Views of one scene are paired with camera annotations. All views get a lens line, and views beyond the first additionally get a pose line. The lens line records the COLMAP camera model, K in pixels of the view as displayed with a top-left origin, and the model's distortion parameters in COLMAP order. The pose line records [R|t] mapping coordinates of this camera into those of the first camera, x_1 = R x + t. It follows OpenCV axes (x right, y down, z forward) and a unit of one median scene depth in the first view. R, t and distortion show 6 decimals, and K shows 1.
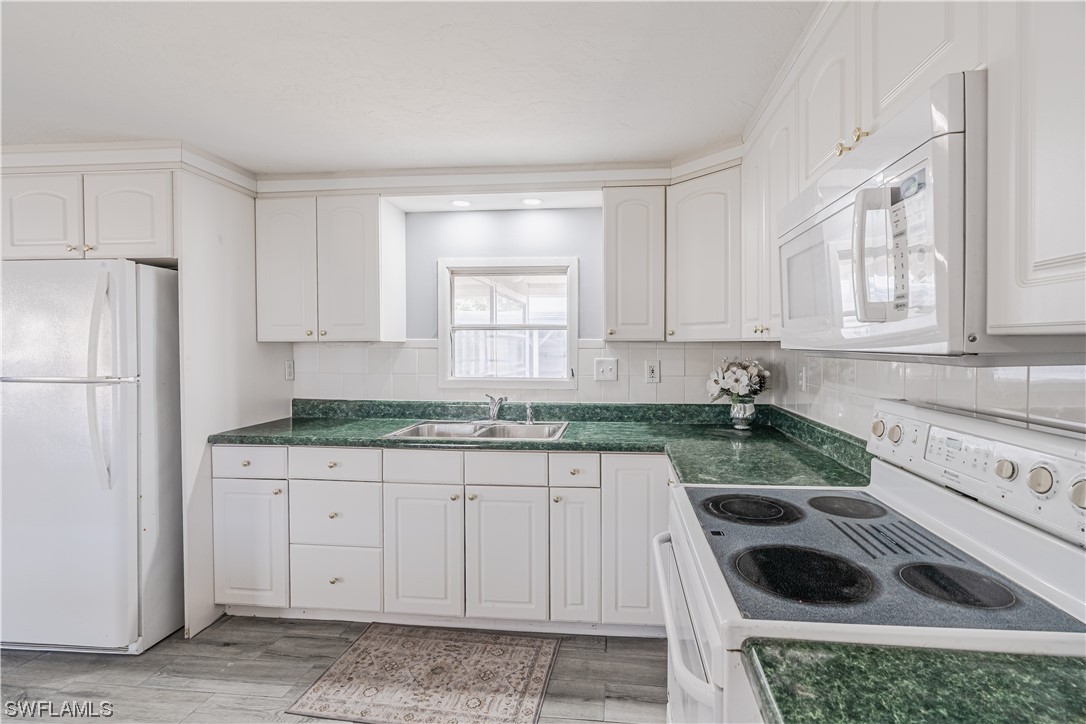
lens RADIAL K [[513.0, 0, 582.2], [0, 513.0, 354.5], [0, 0, 1]] dist [-0.007689, 0.001093]
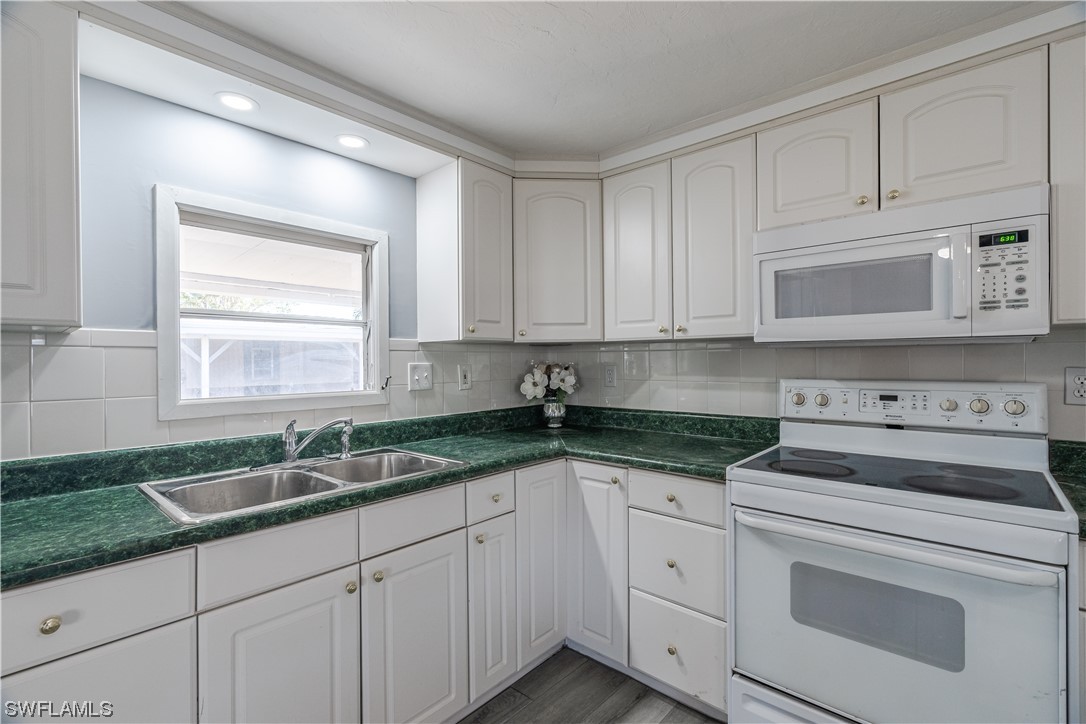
lens RADIAL K [[490.2, 0, 544.8], [0, 490.2, 361.1], [0, 0, 1]] dist [-0.003393, 0.000686]
pose [[0.597985, -0.005662, 0.801488, -0.526560], [0.025008, 0.999620, -0.011597, 0.020961], [-0.801117, 0.026978, 0.597899, 0.422758]]
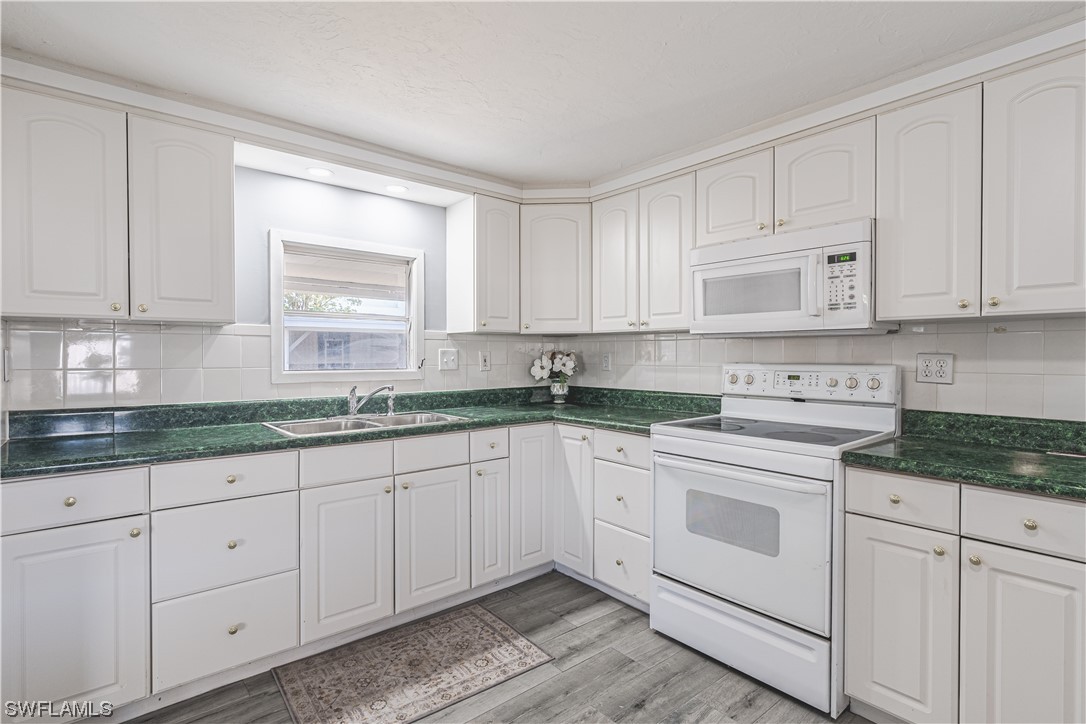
lens RADIAL K [[524.0, 0, 549.6], [0, 524.0, 361.8], [0, 0, 1]] dist [-0.003471, 0.000205]
pose [[0.699455, -0.009322, 0.714616, -0.668020], [0.014902, 0.999888, -0.001543, 0.043760], [-0.714521, 0.011728, 0.699515, 0.097388]]
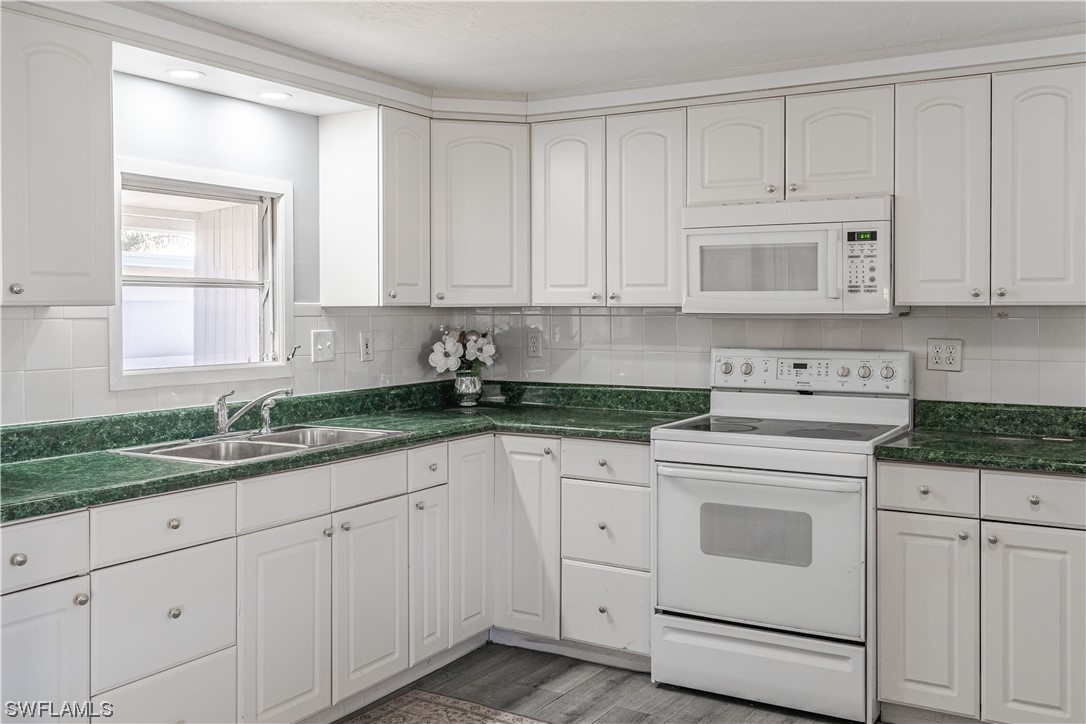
lens RADIAL K [[1026.6, 0, 567.9], [0, 1026.6, 316.6], [0, 0, 1]] dist [0.010299, -0.008525]
pose [[0.416933, -0.009154, 0.908891, -1.254454], [0.019959, 0.999800, 0.000914, -0.006667], [-0.908718, 0.017760, 0.417033, 0.113342]]
